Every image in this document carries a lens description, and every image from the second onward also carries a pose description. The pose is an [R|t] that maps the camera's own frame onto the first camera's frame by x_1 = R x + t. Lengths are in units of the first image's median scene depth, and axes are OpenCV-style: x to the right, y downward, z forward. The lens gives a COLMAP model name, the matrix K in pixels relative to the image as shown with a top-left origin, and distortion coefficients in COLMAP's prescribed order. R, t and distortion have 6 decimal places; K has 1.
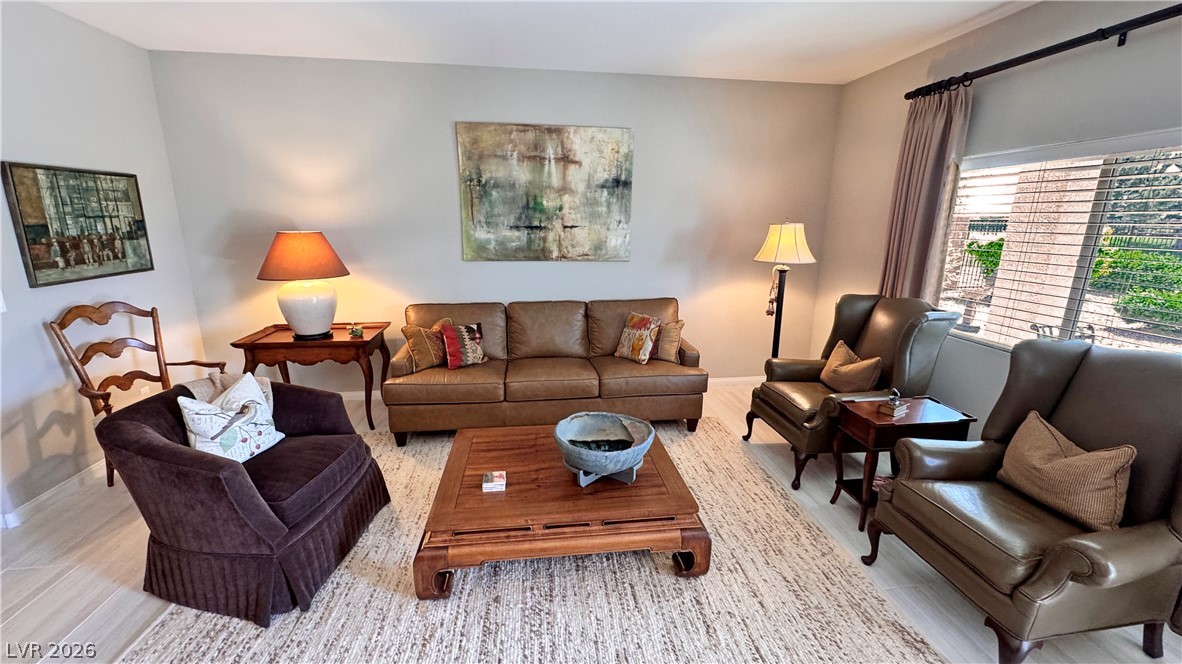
lens RADIAL K [[480.8, 0, 594.1], [0, 480.8, 330.4], [0, 0, 1]] dist [0.000316, -0.000200]
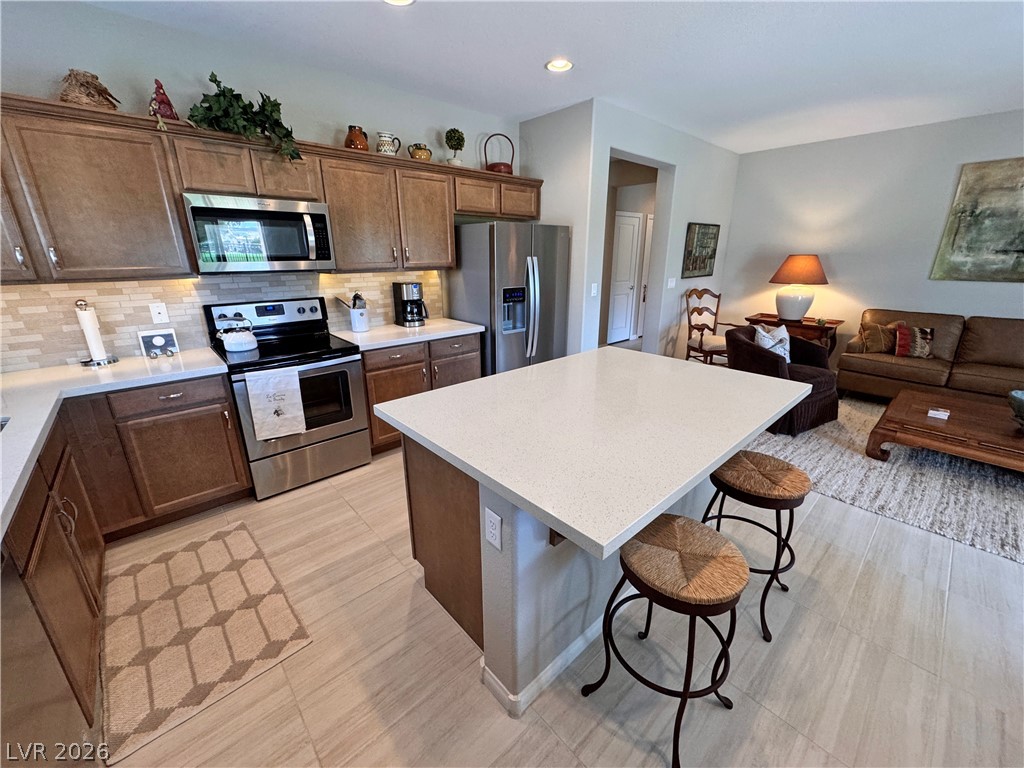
lens RADIAL K [[409.2, 0, 513.1], [0, 409.2, 384.2], [0, 0, 1]] dist [0.001707, -0.000349]
pose [[0.567662, 0.240869, -0.787237, 0.019863], [-0.179463, 0.969450, 0.167213, 0.148323], [0.803463, 0.046359, 0.593547, -0.537632]]
